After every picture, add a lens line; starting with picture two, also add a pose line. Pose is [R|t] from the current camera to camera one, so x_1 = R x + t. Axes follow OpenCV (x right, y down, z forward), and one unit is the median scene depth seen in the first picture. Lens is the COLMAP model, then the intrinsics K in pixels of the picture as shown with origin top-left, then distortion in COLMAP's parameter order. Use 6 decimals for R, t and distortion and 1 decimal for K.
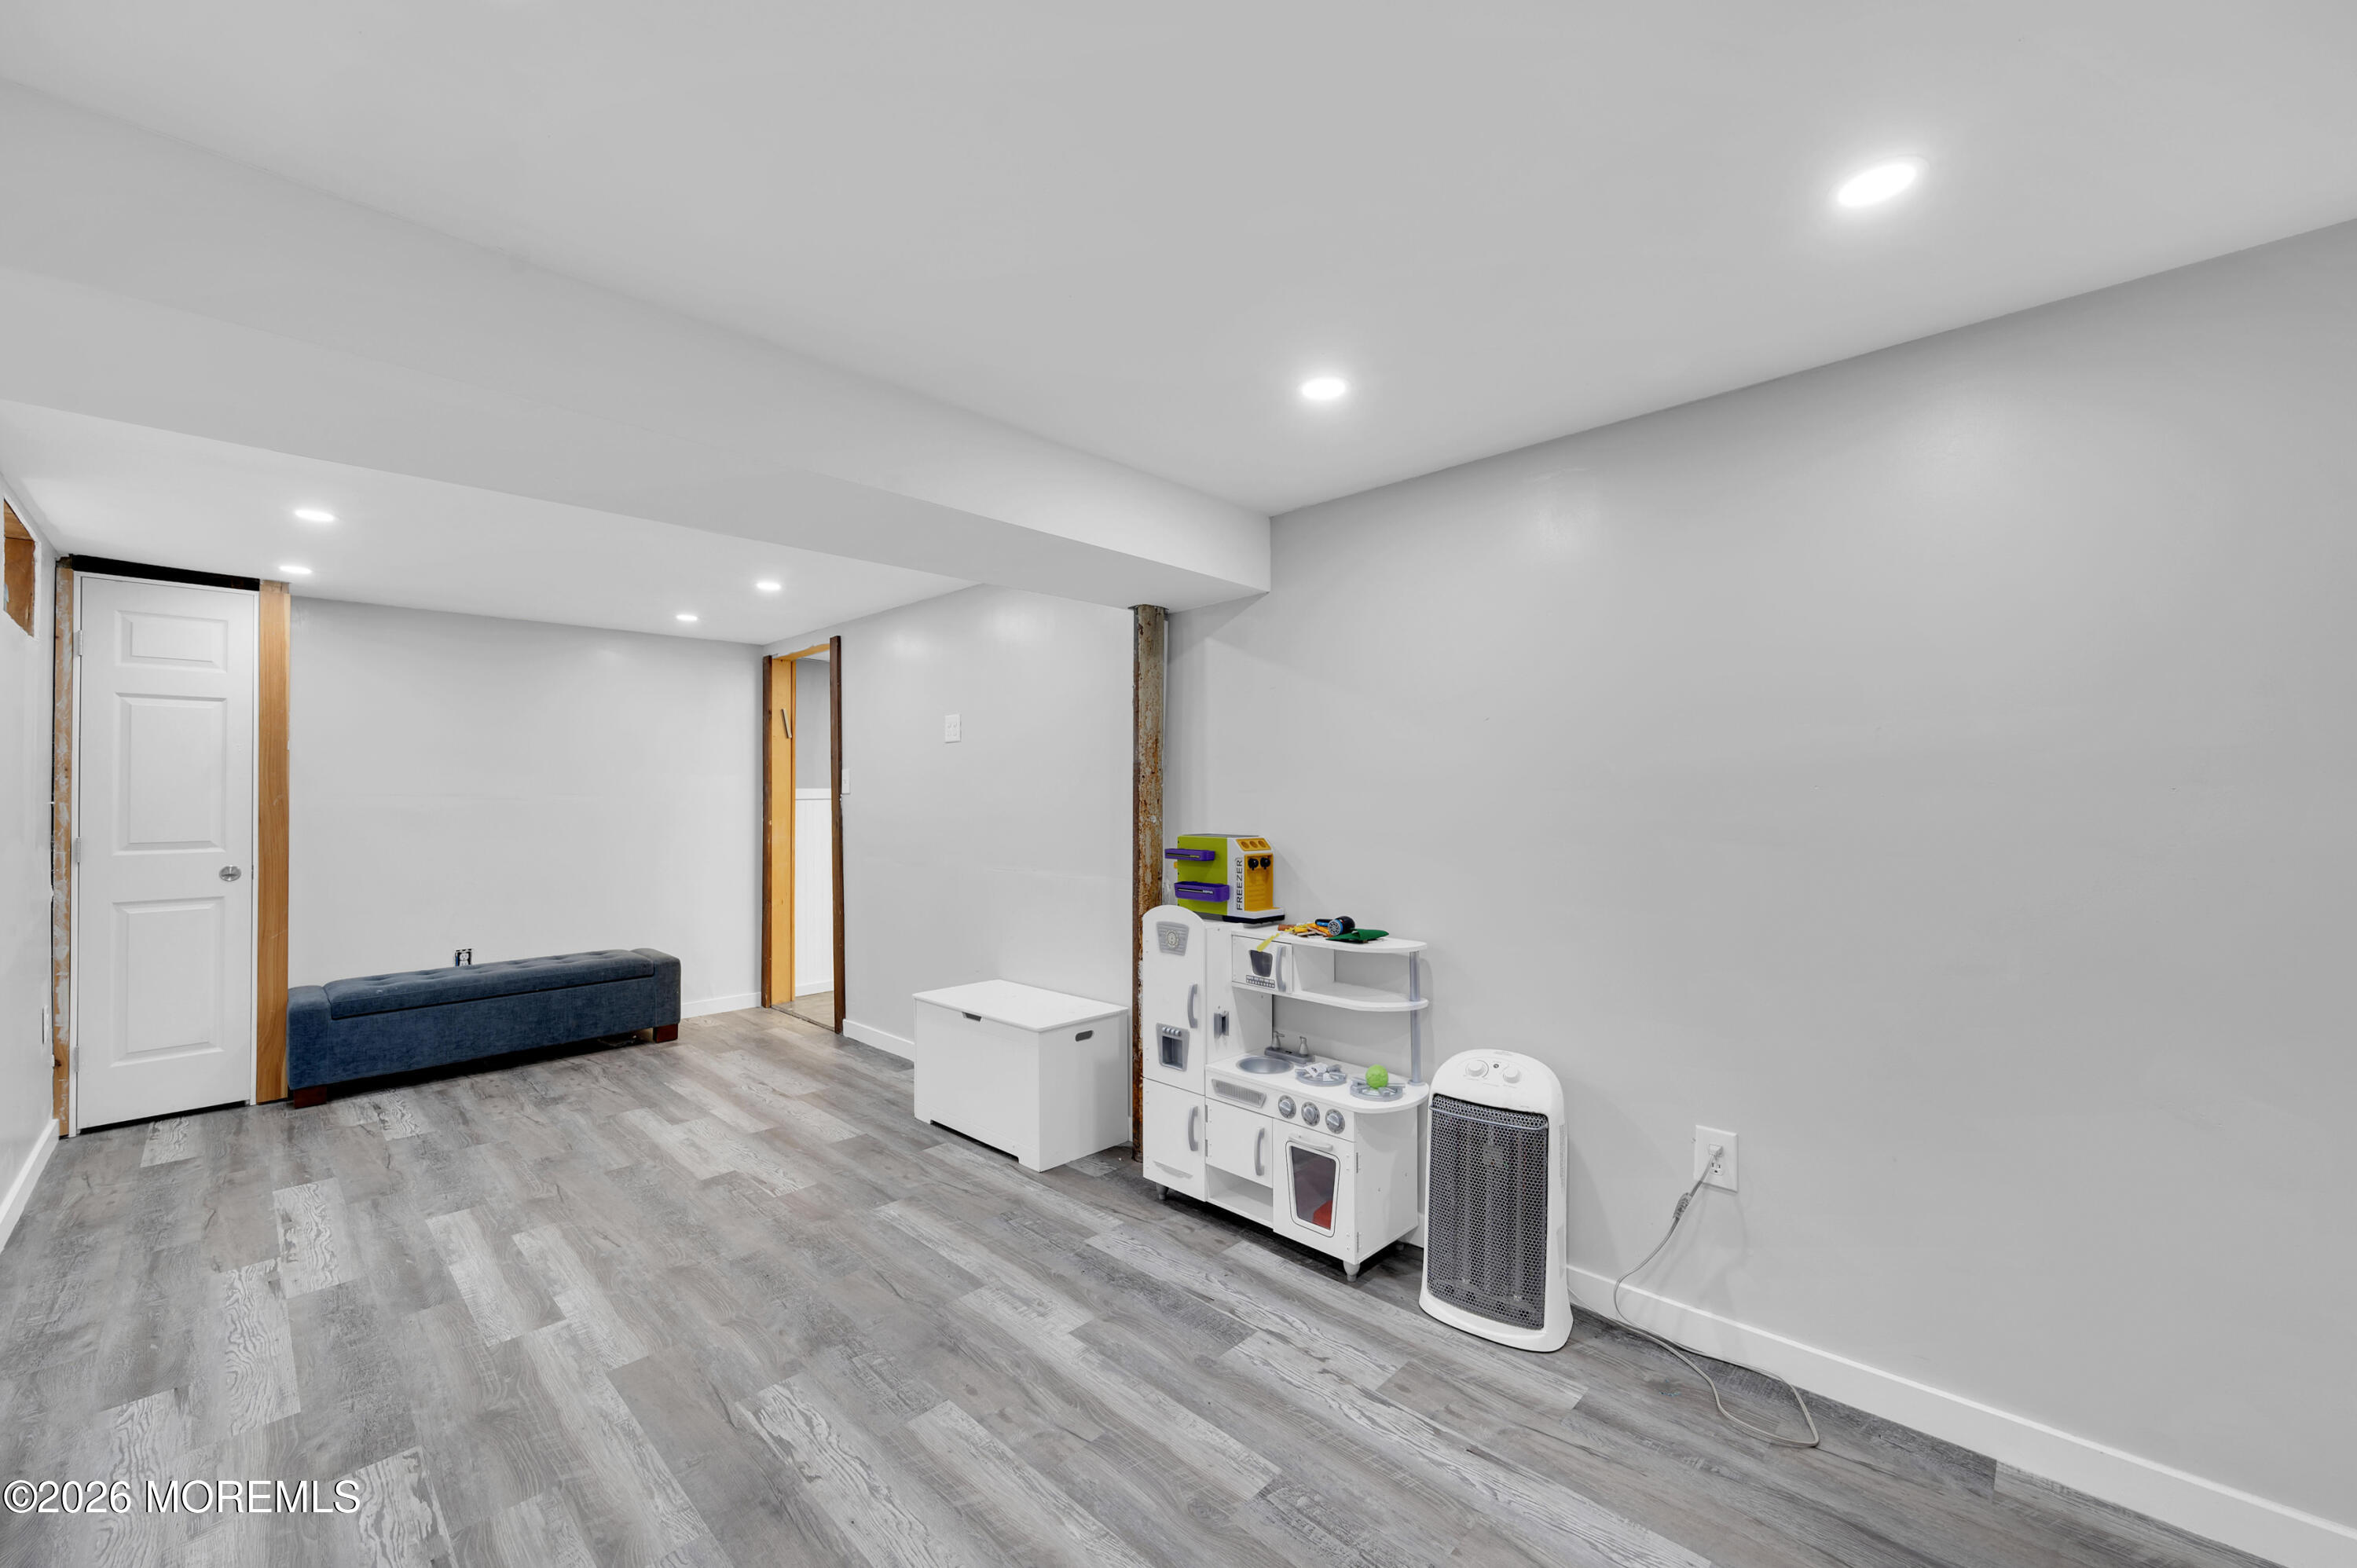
lens RADIAL K [[931.4, 0, 1177.7], [0, 931.4, 793.4], [0, 0, 1]] dist [0.000423, 0.000379]
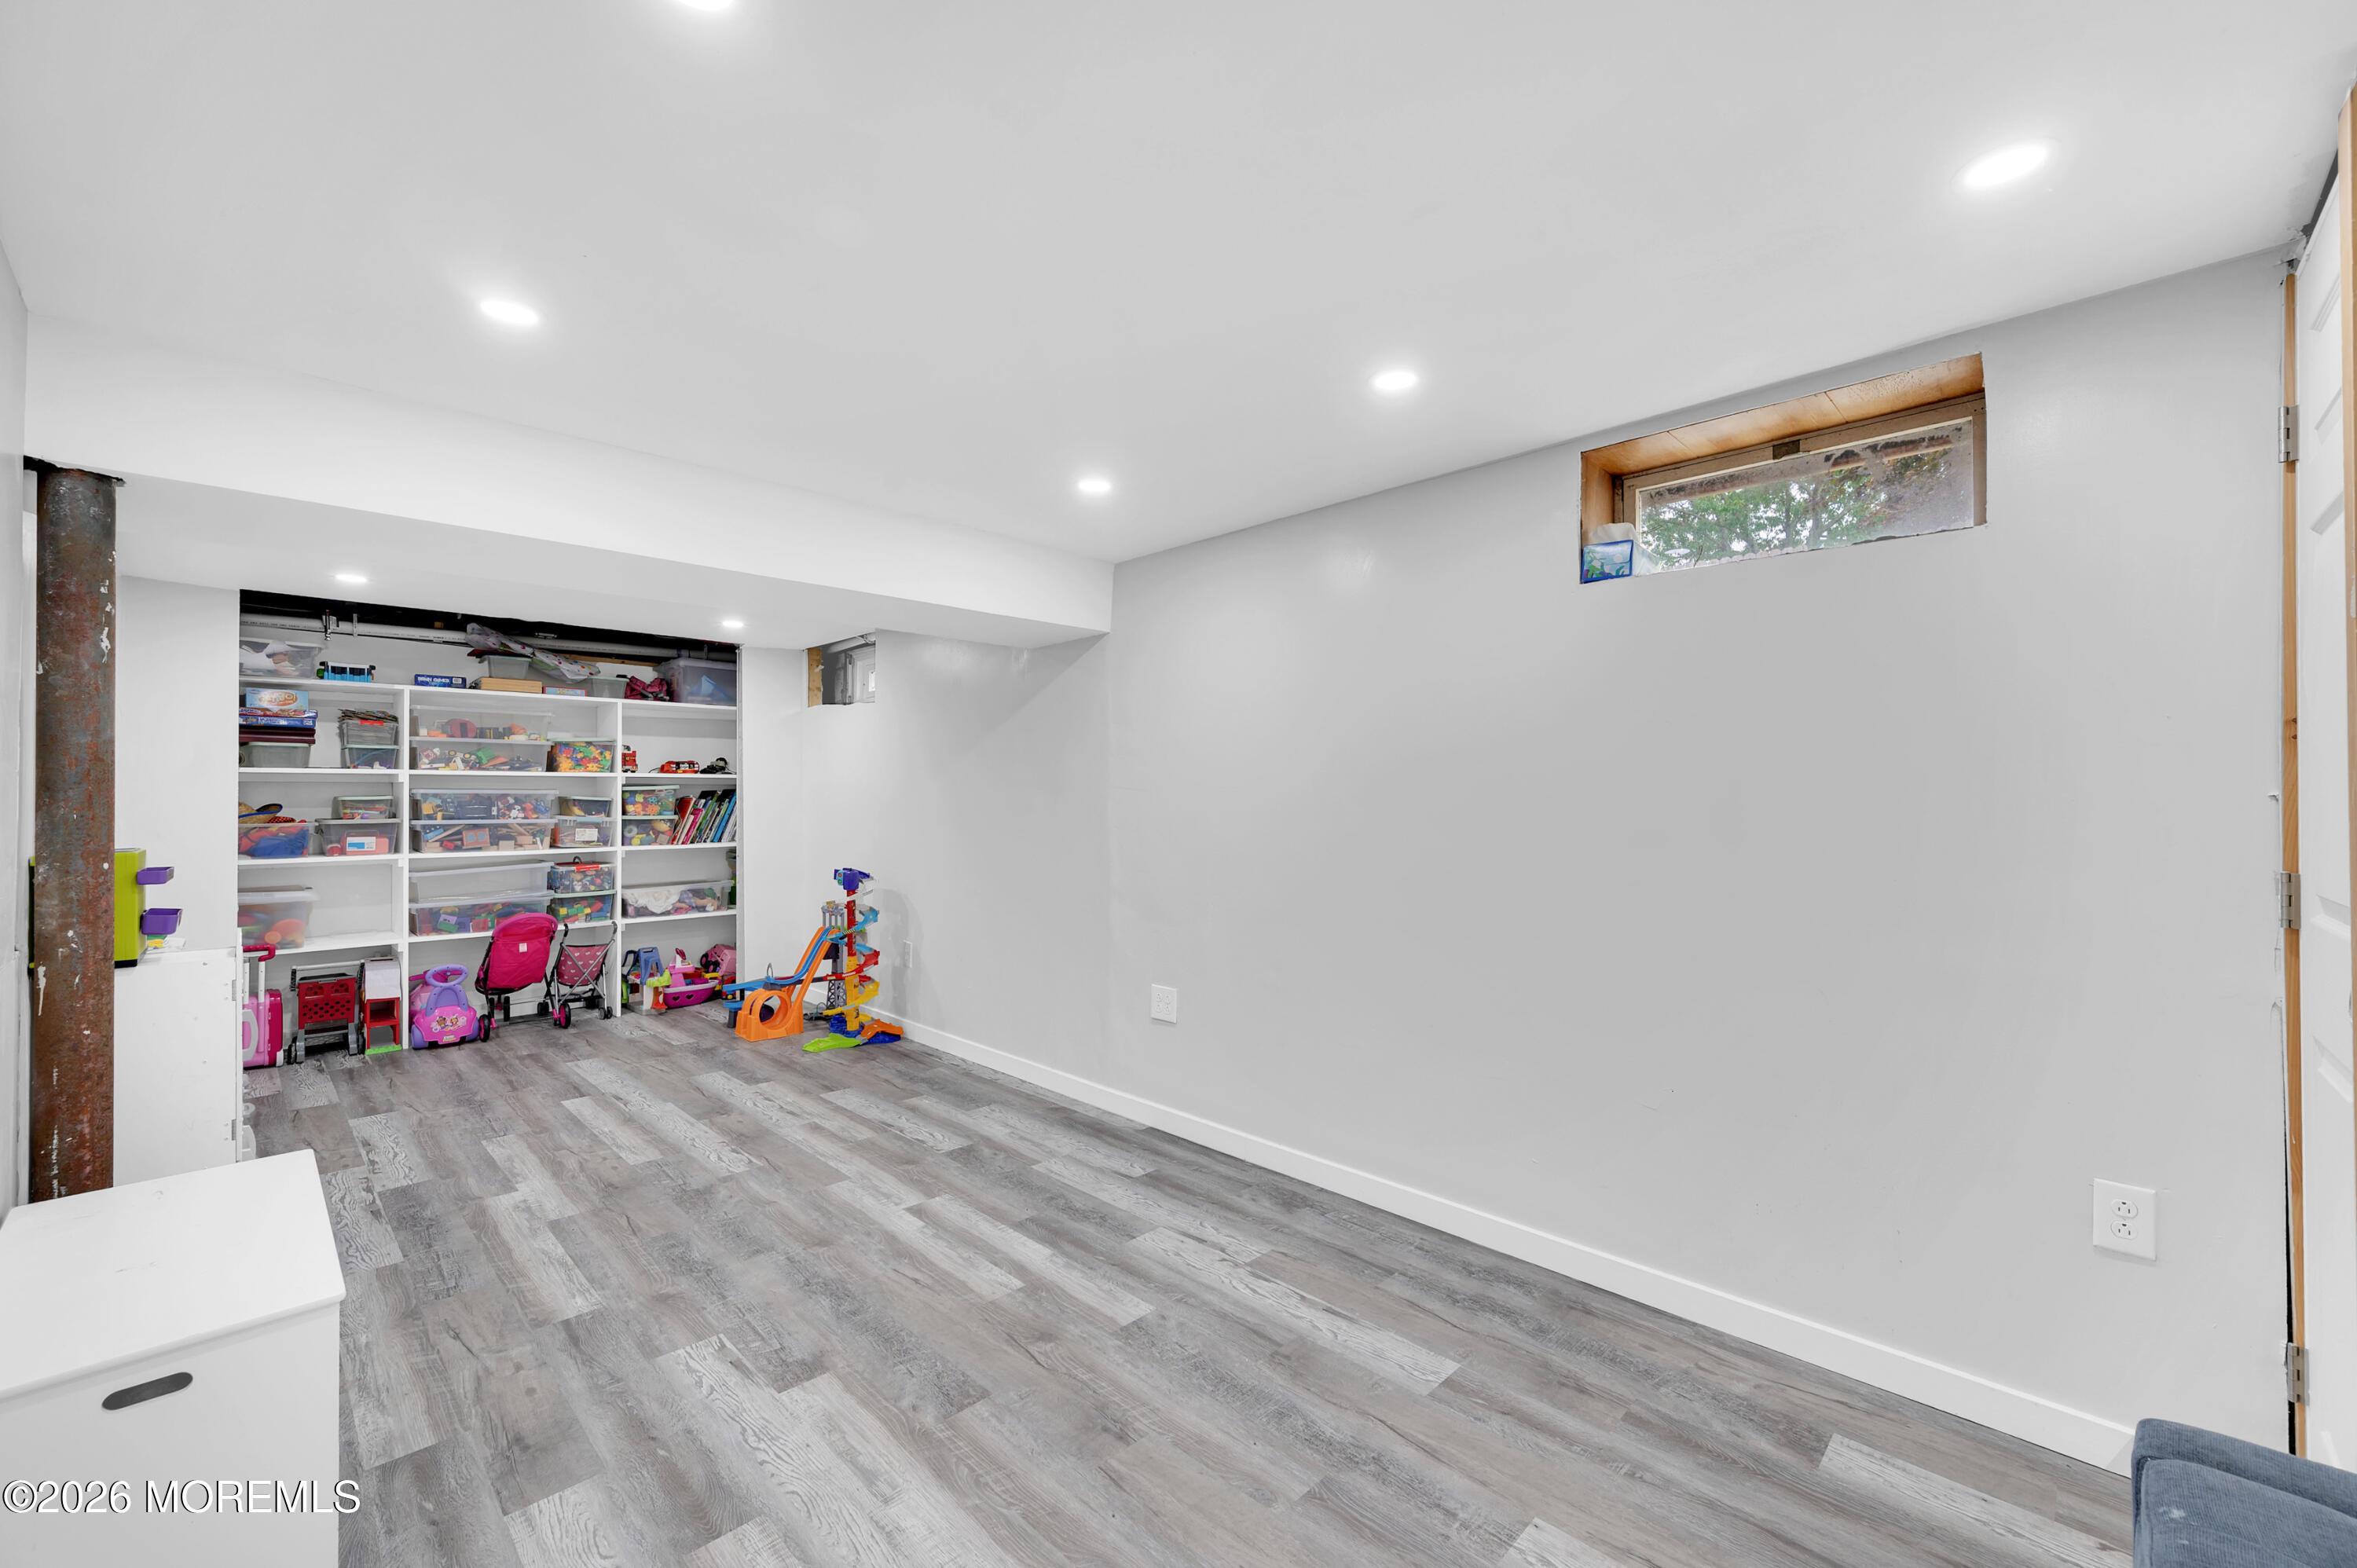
lens RADIAL K [[931.4, 0, 1179.5], [0, 931.4, 788.1], [0, 0, 1]] dist [0.000423, 0.000379]
pose [[-0.999935, 0.011186, 0.002092, -0.929981], [0.011167, 0.999899, -0.008738, 0.015691], [-0.002190, -0.008714, -0.999960, 2.018376]]
